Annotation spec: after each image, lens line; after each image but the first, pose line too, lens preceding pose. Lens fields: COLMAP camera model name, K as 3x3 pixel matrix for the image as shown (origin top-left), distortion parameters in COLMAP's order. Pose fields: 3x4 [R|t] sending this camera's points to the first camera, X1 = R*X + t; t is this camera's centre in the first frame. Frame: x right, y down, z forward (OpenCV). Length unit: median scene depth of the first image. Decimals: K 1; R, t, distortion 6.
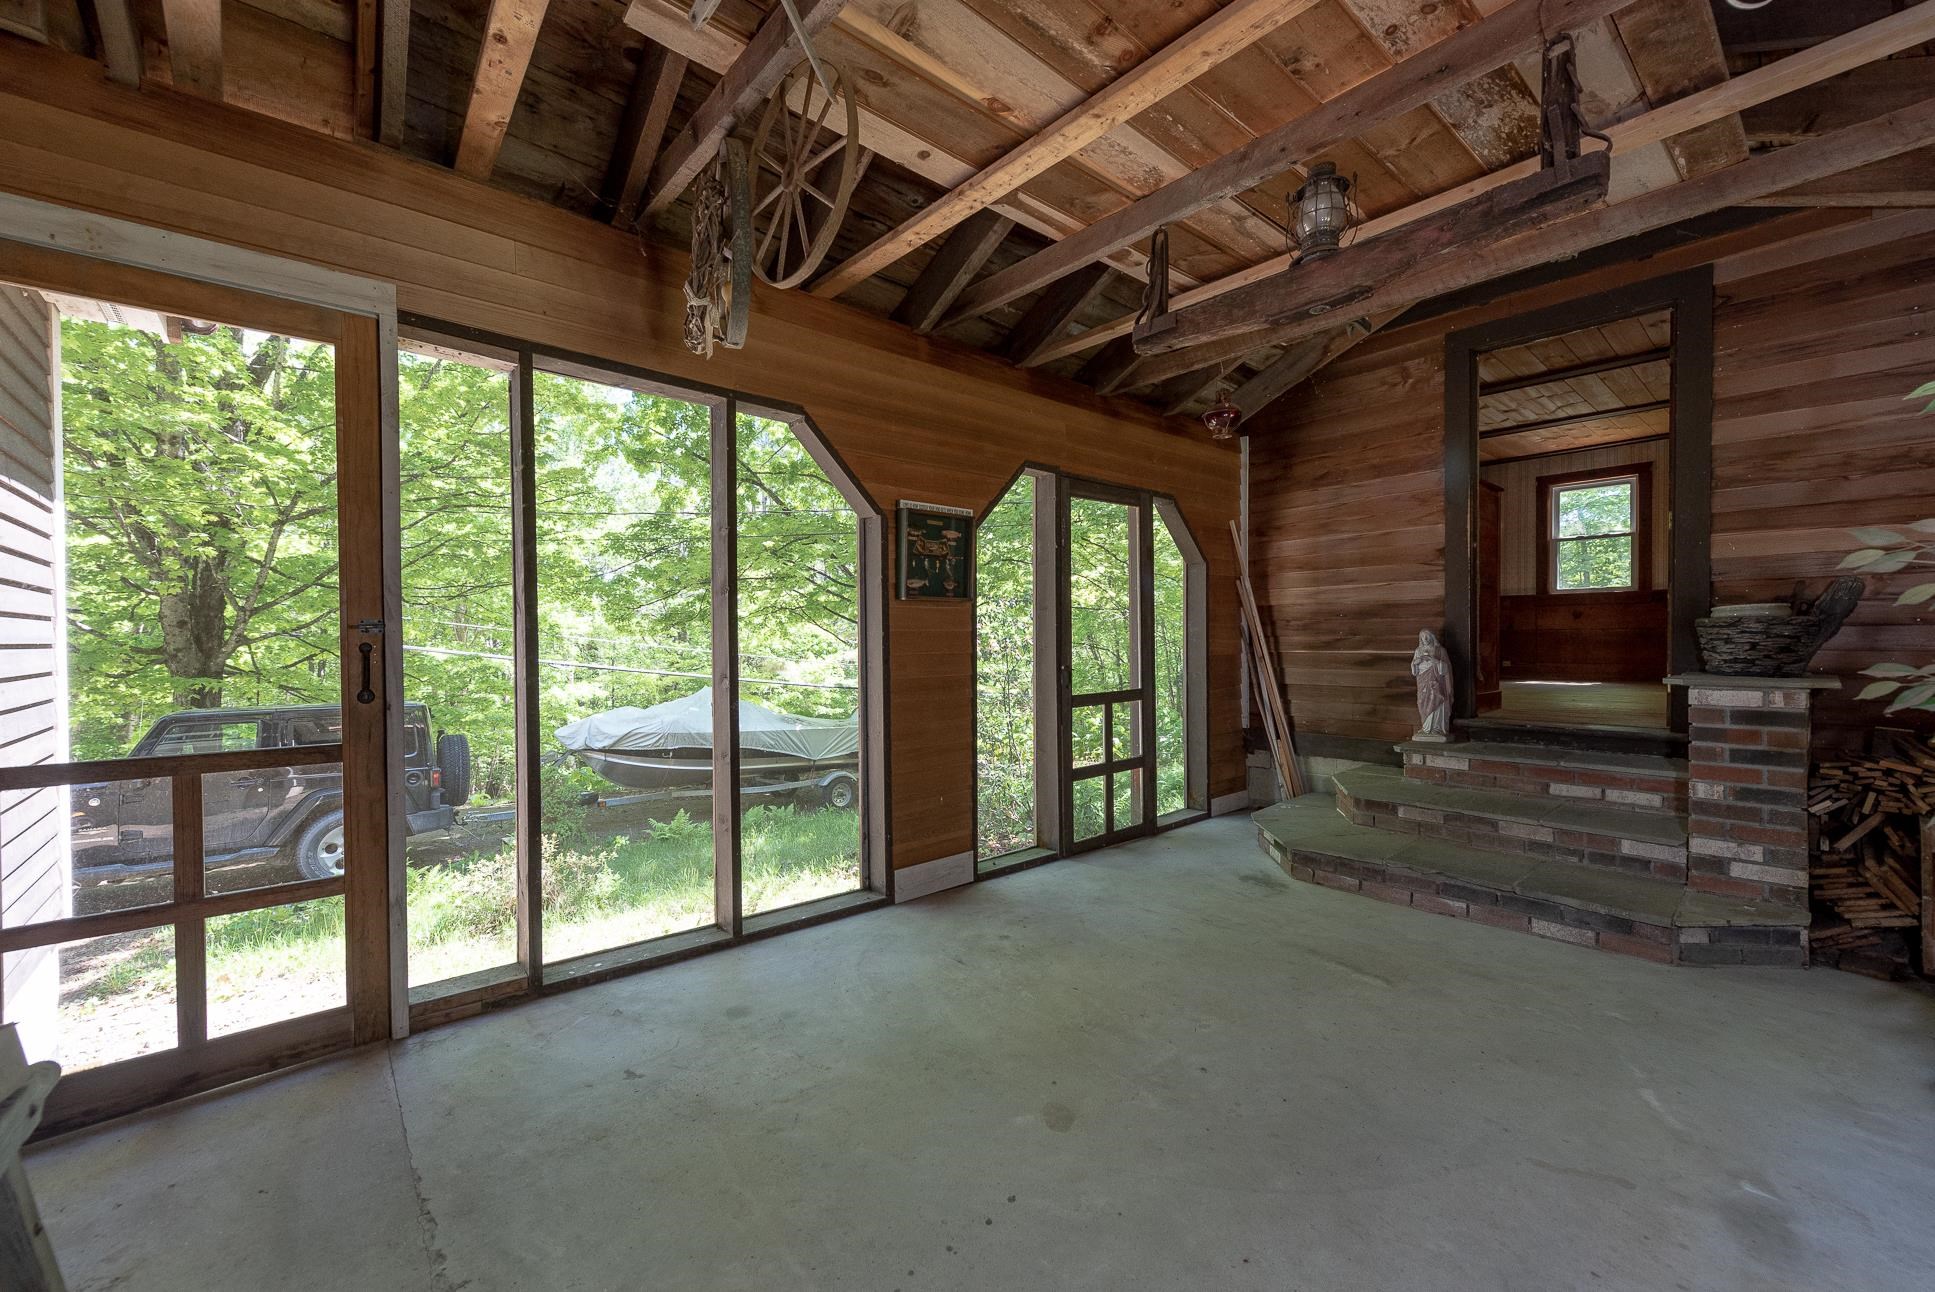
lens RADIAL K [[756.8, 0, 969.1], [0, 756.8, 650.5], [0, 0, 1]] dist [0.018675, -0.006835]
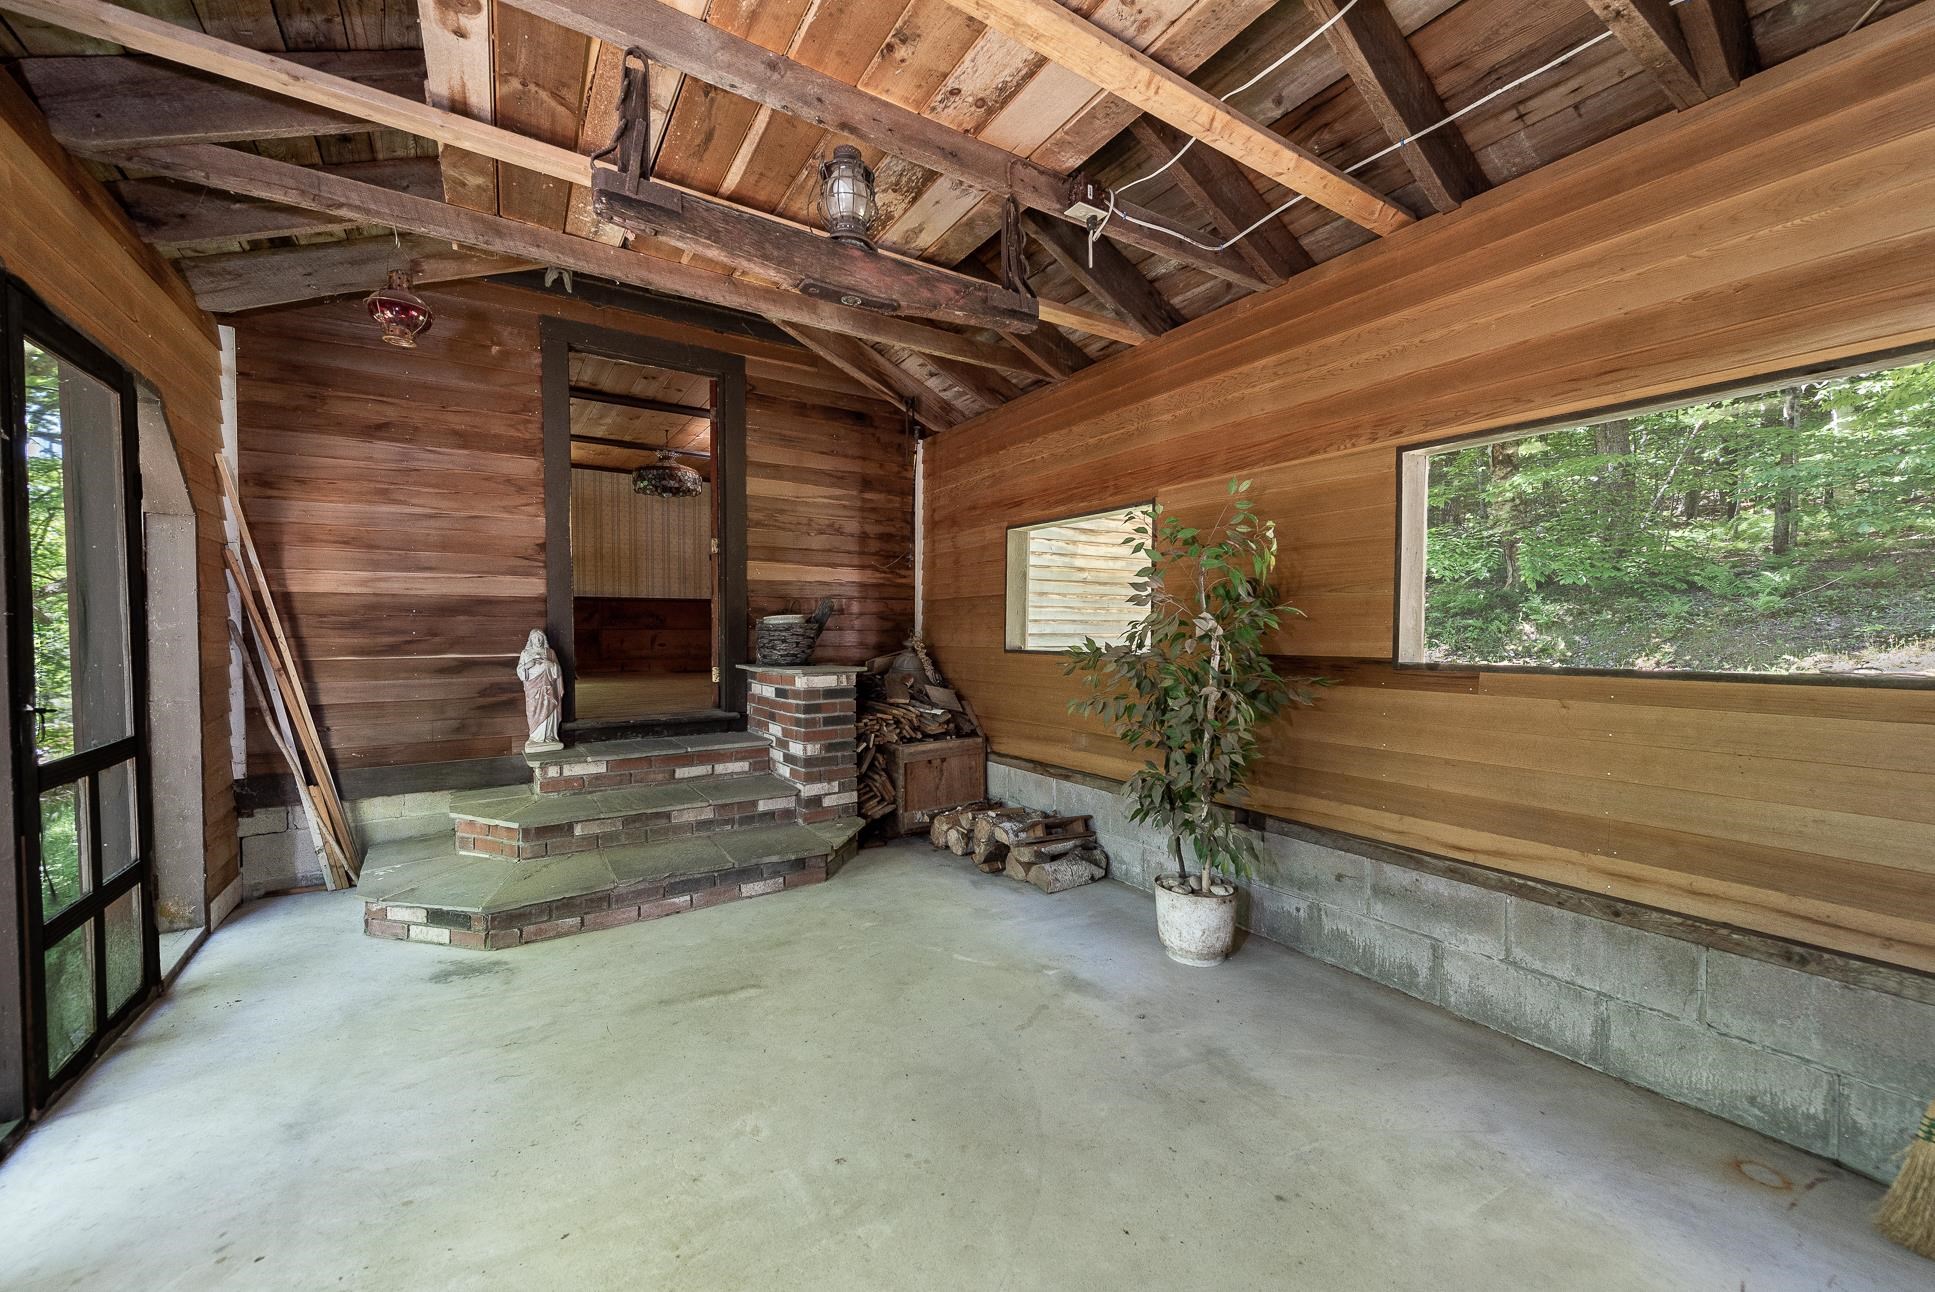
lens RADIAL K [[756.8, 0, 969.1], [0, 756.8, 650.5], [0, 0, 1]] dist [0.018675, -0.006835]
pose [[0.142730, -0.018792, 0.989583, -0.249232], [0.017977, 0.999704, 0.016391, -0.009129], [-0.989598, 0.015450, 0.143026, 0.376230]]
